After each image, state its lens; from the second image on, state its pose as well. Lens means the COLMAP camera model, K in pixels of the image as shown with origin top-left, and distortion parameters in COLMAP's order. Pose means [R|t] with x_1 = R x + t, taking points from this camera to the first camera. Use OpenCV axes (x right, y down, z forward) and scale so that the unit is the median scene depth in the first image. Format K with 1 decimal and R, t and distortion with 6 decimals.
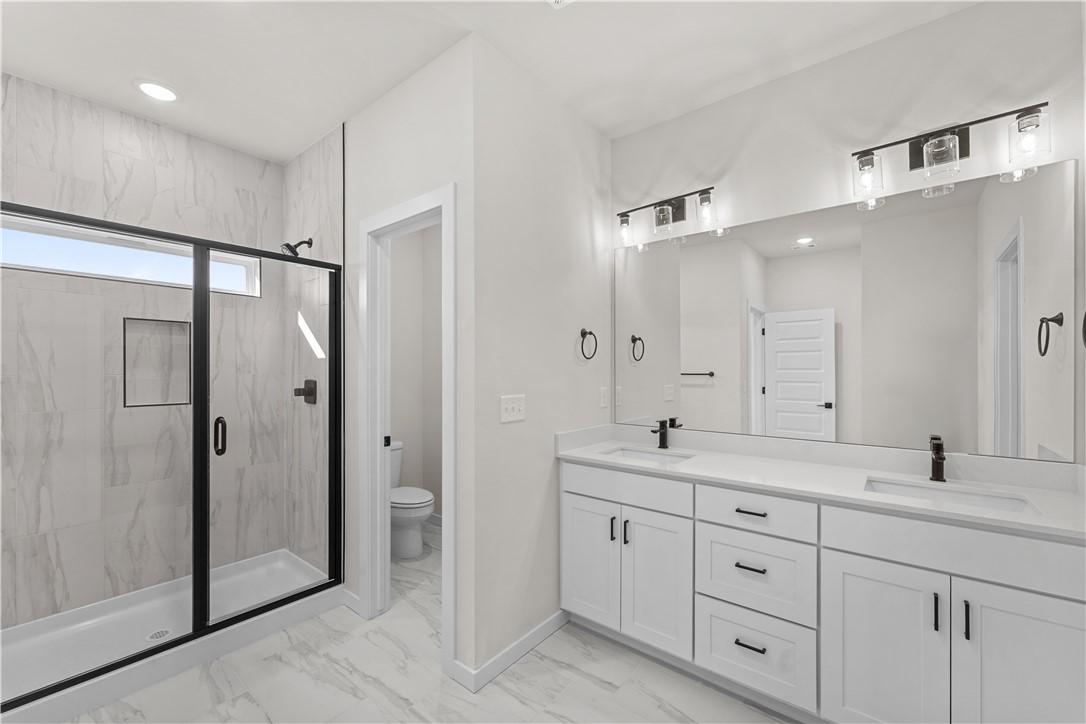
lens RADIAL K [[435.6, 0, 518.7], [0, 435.6, 366.7], [0, 0, 1]] dist [0.000753, -0.010507]
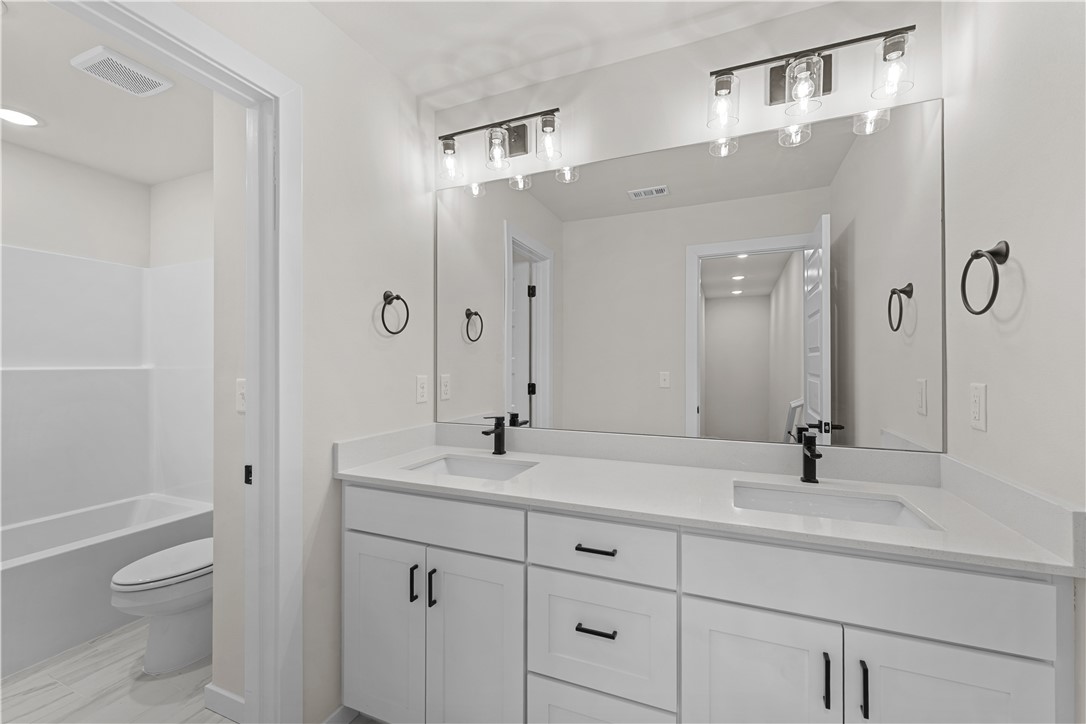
lens RADIAL K [[433.4, 0, 543.4], [0, 433.4, 357.8], [0, 0, 1]] dist [-0.054282, -0.000012]
pose [[0.951354, 0.000977, 0.308098, 0.201788], [0.000419, 0.999990, -0.004466, 0.028647], [-0.308099, 0.004378, 0.951344, 0.312676]]
